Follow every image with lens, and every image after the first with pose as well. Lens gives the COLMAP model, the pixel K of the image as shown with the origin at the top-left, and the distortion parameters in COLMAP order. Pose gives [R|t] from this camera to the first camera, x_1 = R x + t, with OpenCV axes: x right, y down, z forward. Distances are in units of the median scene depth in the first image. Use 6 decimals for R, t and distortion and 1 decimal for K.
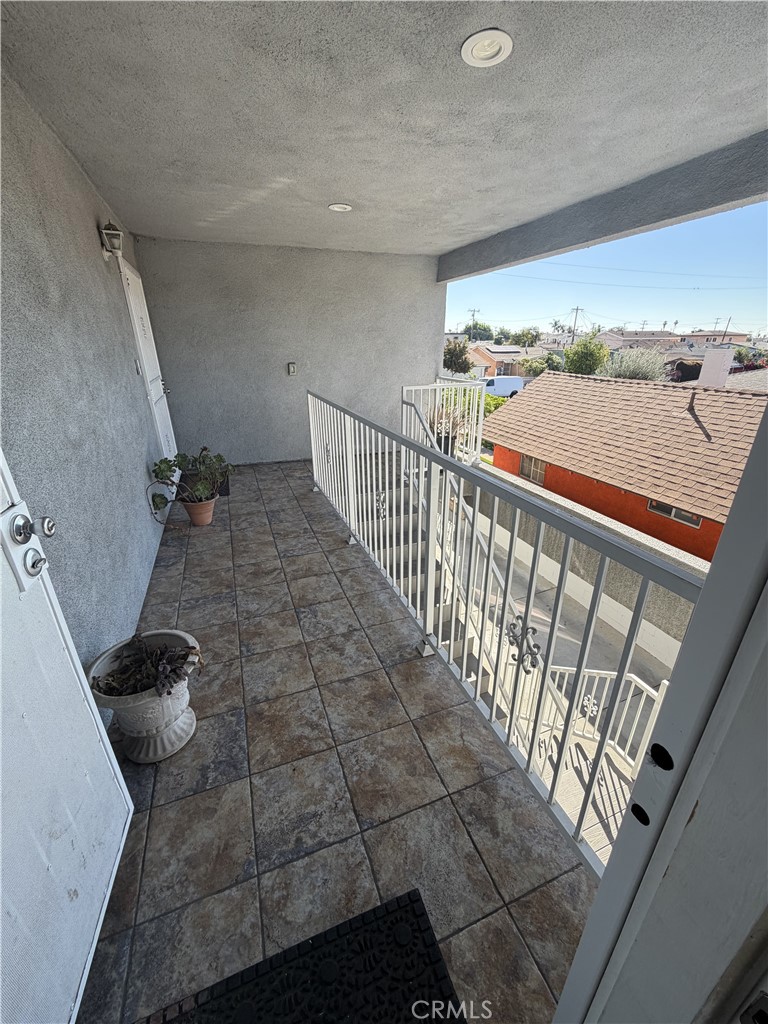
lens RADIAL K [[407.9, 0, 384.0], [0, 407.9, 512.0], [0, 0, 1]] dist [-0.002570, 0.000440]
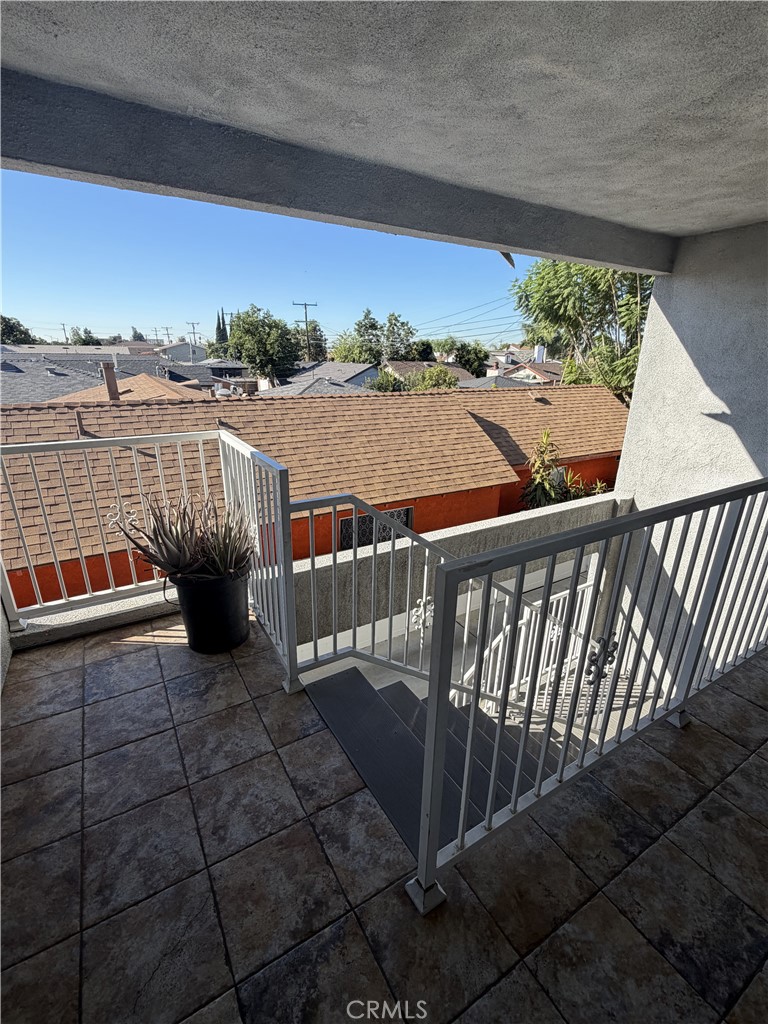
lens RADIAL K [[465.7, 0, 385.1], [0, 465.7, 511.6], [0, 0, 1]] dist [-0.000841, -0.000144]
pose [[-0.183824, -0.316253, 0.930695, -0.607222], [0.365648, 0.856883, 0.363391, -0.643671], [-0.912420, 0.407107, -0.041879, 1.562219]]
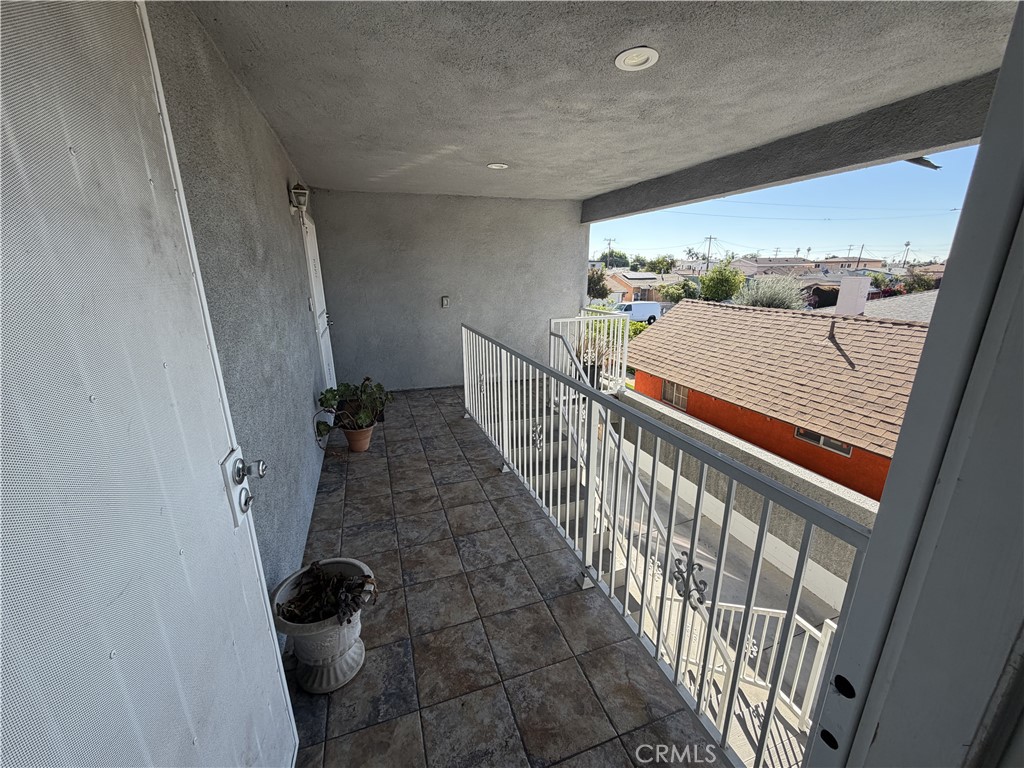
lens RADIAL K [[407.9, 0, 509.8], [0, 407.9, 386.8], [0, 0, 1]] dist [-0.002570, 0.000440]
pose [[0.999485, 0.006074, -0.031523, -0.043305], [-0.009613, 0.993507, -0.113366, -0.021944], [0.030629, 0.113610, 0.993053, -0.051985]]
